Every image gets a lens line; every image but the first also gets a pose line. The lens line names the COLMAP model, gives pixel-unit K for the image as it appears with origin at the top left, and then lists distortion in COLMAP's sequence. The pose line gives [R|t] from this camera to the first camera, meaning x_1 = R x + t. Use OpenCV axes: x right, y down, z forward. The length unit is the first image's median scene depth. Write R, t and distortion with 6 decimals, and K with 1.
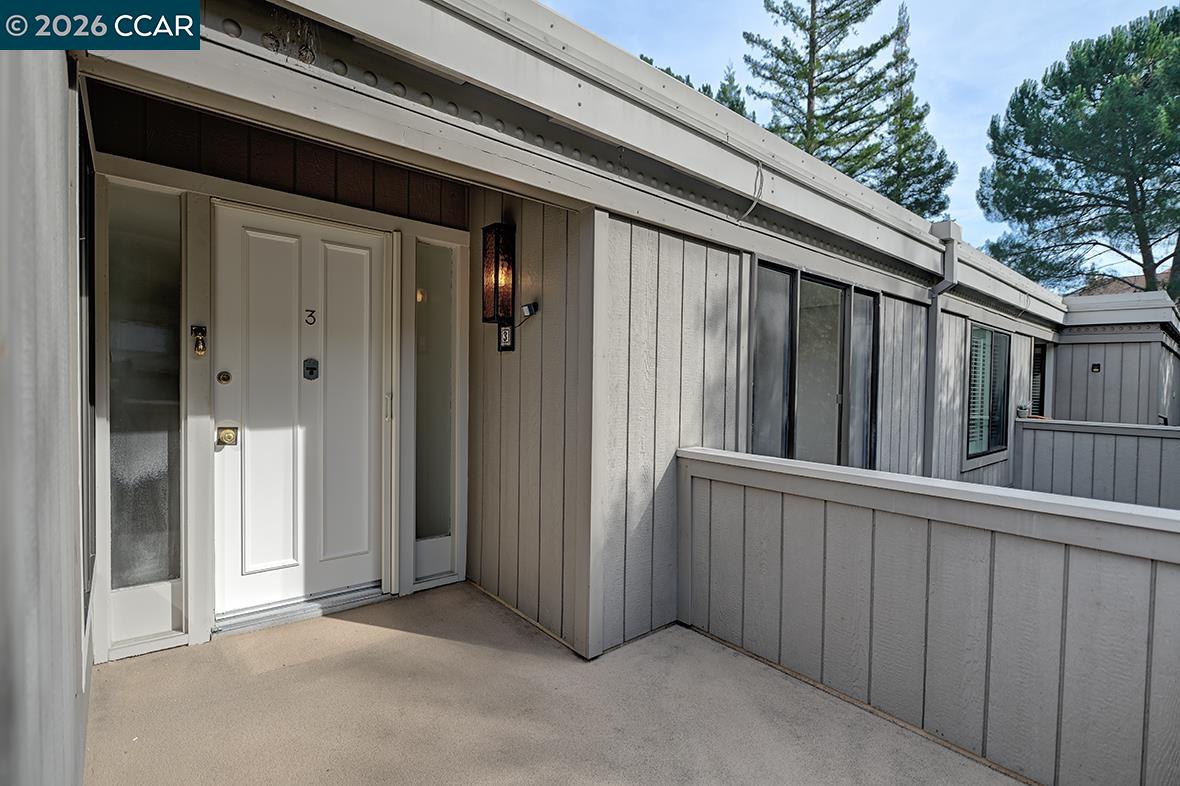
lens RADIAL K [[584.1, 0, 590.0], [0, 584.1, 393.0], [0, 0, 1]] dist [0.001097, 0.000167]
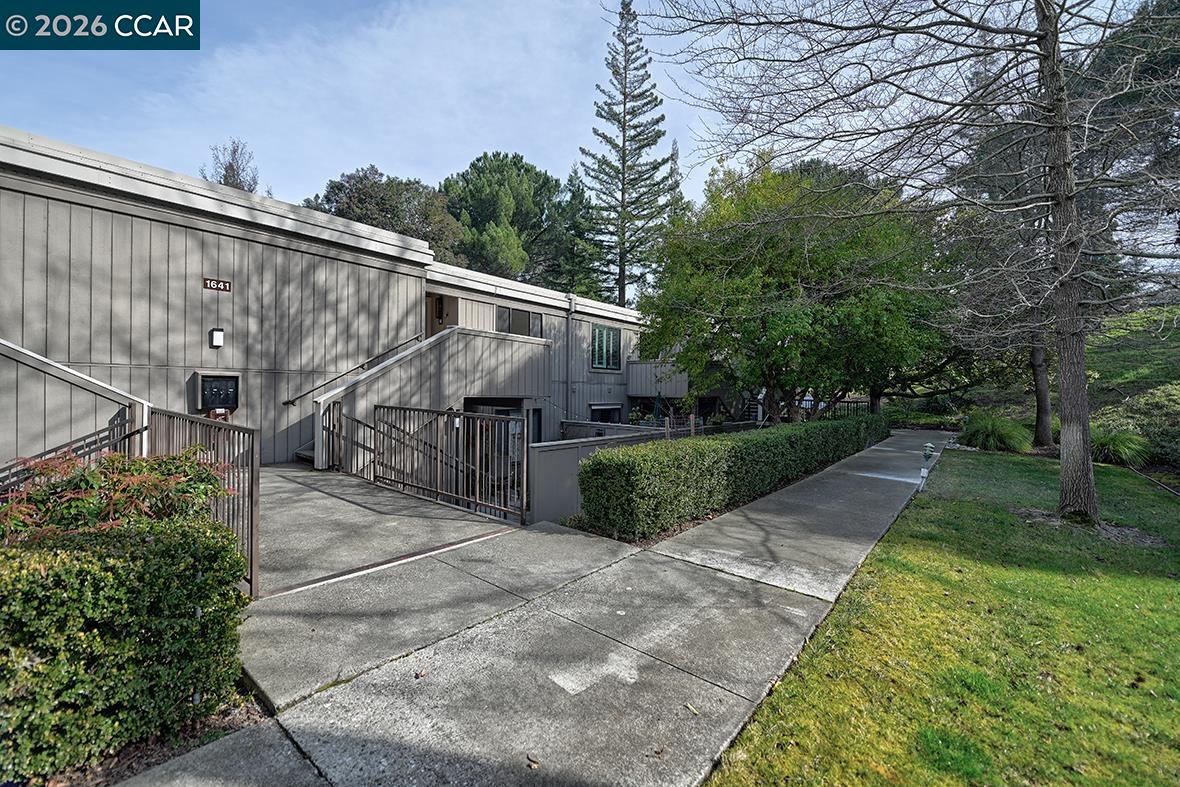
lens RADIAL K [[480.5, 0, 588.3], [0, 480.5, 378.5], [0, 0, 1]] dist [-0.000924, -0.000045]
pose [[0.978939, -0.005418, 0.204082, 0.018613], [0.011493, 0.999525, -0.028597, 0.041325], [-0.203830, 0.030341, 0.978536, -0.251085]]
